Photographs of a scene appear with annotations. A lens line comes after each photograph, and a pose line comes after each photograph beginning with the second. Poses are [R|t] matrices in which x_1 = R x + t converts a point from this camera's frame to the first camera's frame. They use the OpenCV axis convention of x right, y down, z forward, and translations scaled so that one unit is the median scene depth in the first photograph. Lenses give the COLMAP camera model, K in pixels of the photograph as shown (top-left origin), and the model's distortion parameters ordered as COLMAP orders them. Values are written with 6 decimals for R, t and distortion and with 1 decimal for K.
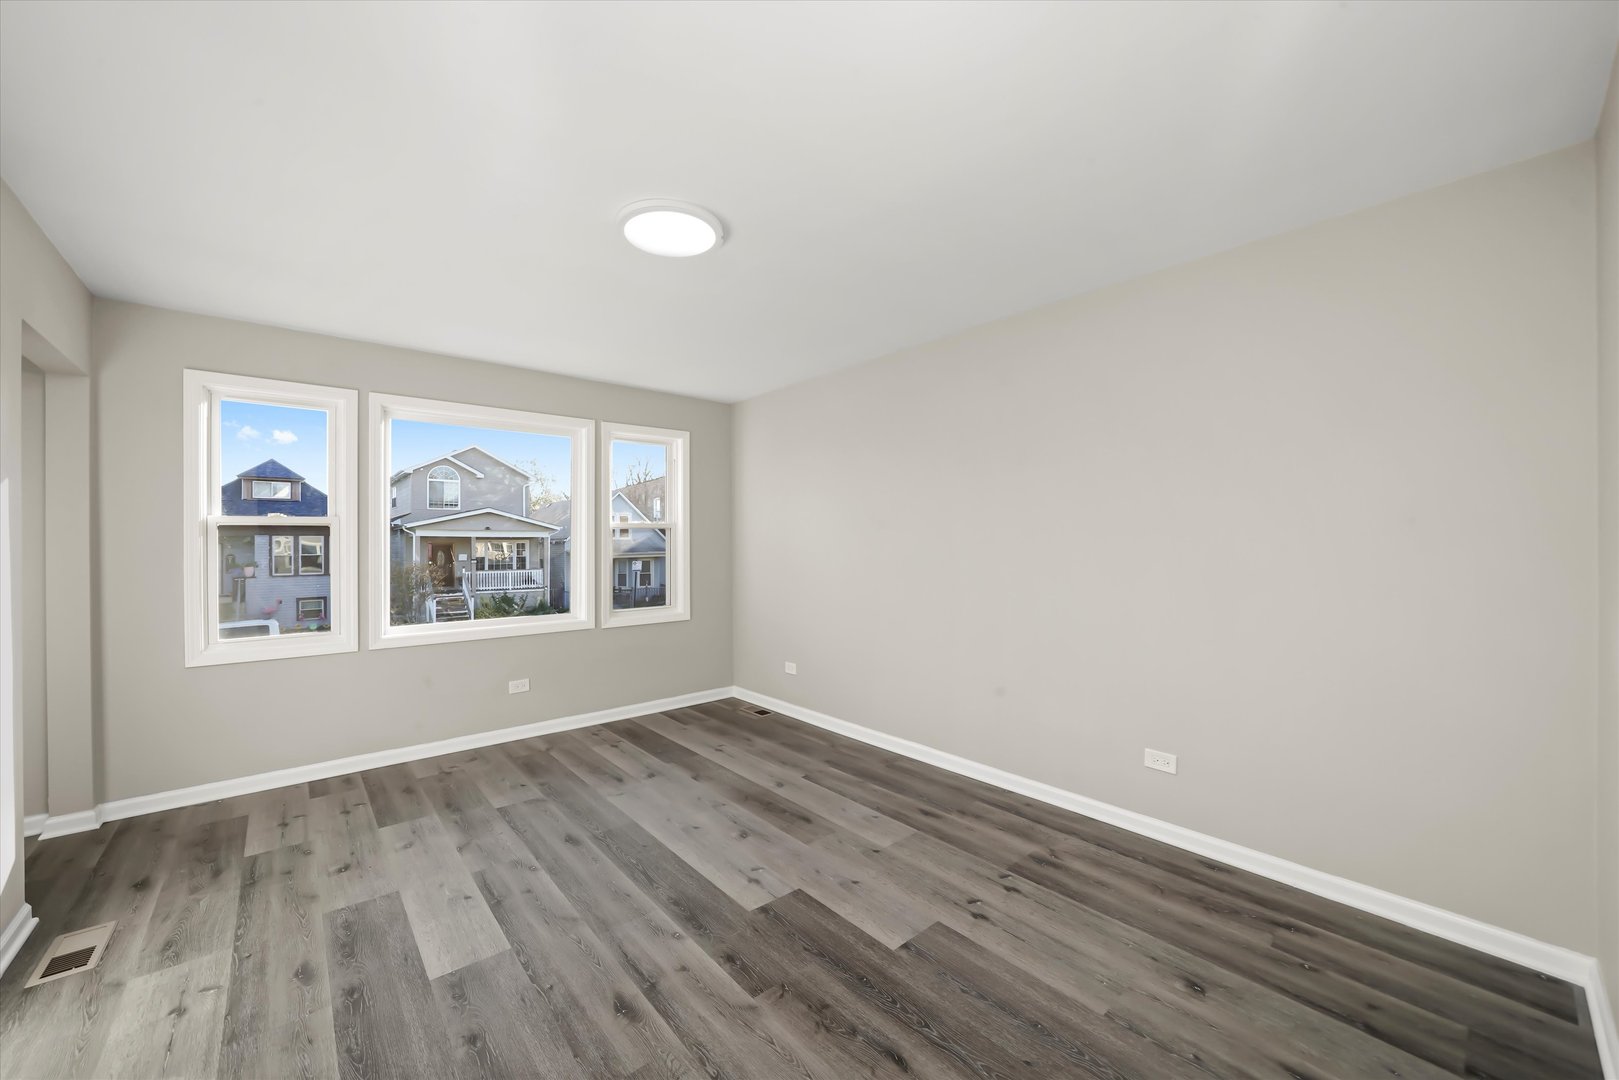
lens RADIAL K [[611.1, 0, 782.3], [0, 611.1, 538.6], [0, 0, 1]] dist [0.001031, 0.000115]
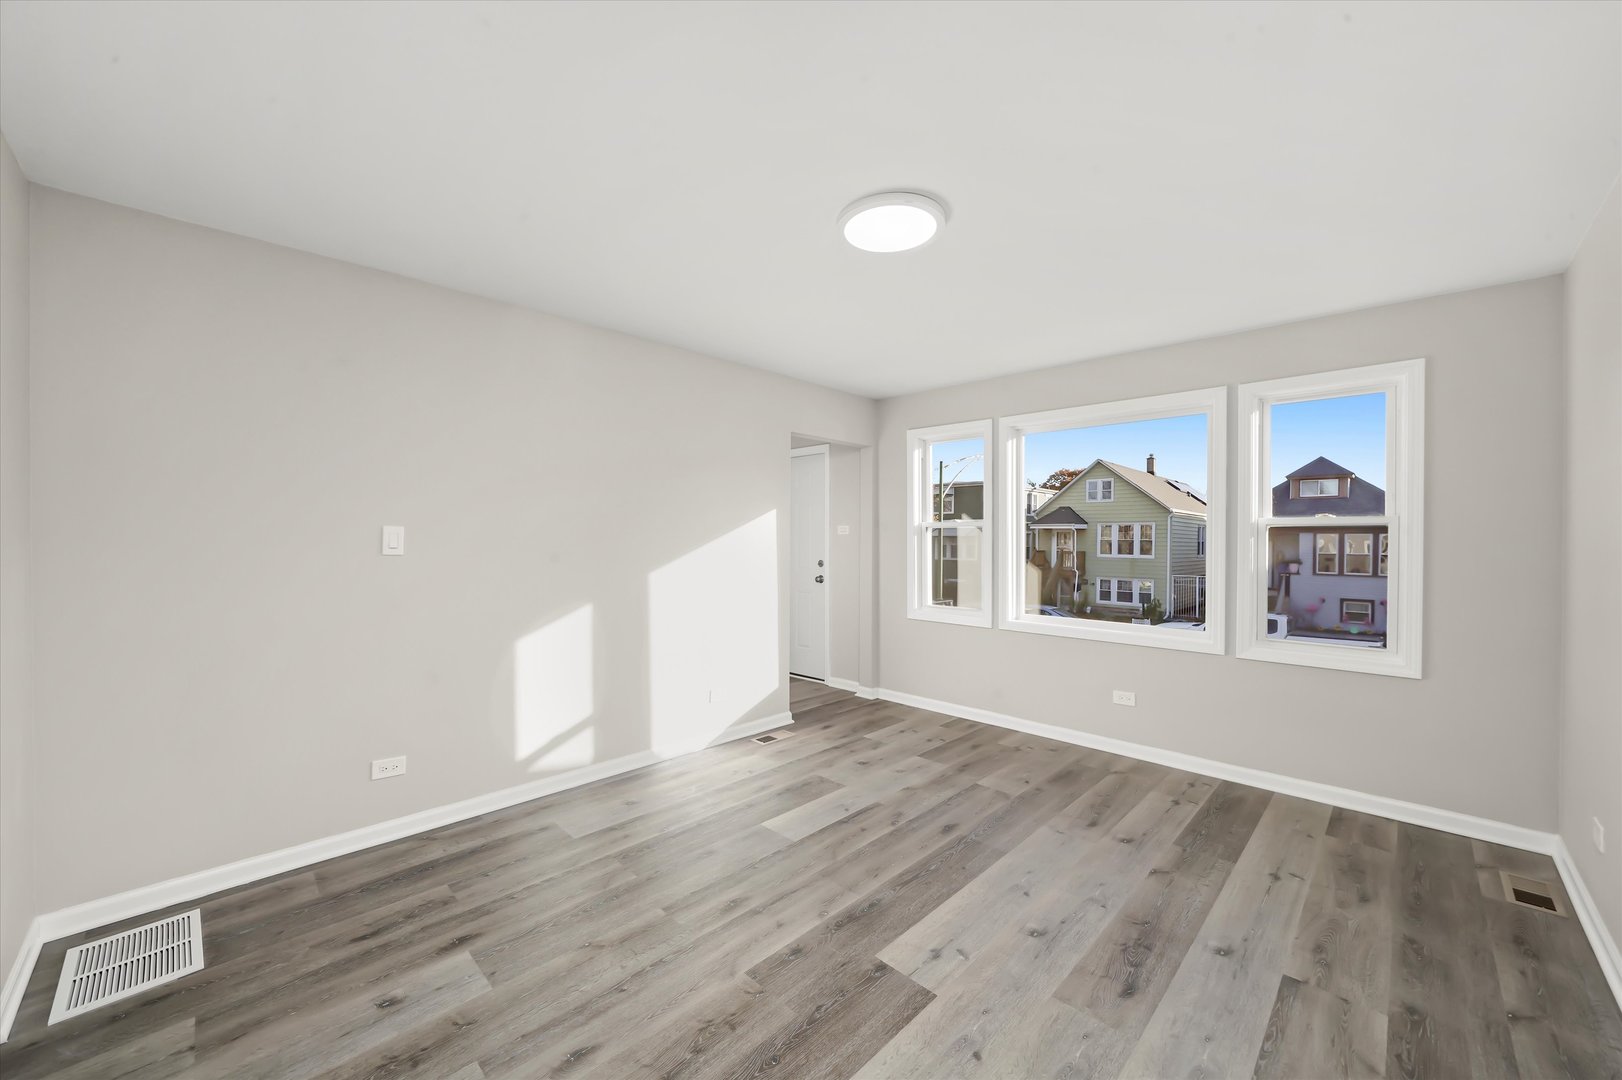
lens RADIAL K [[611.8, 0, 811.0], [0, 611.8, 540.0], [0, 0, 1]] dist [-0.005760, 0.000245]
pose [[0.113155, 0.008182, -0.993544, 0.534782], [-0.002145, 0.999966, 0.007991, -0.005348], [0.993575, 0.001227, 0.113168, 0.524550]]
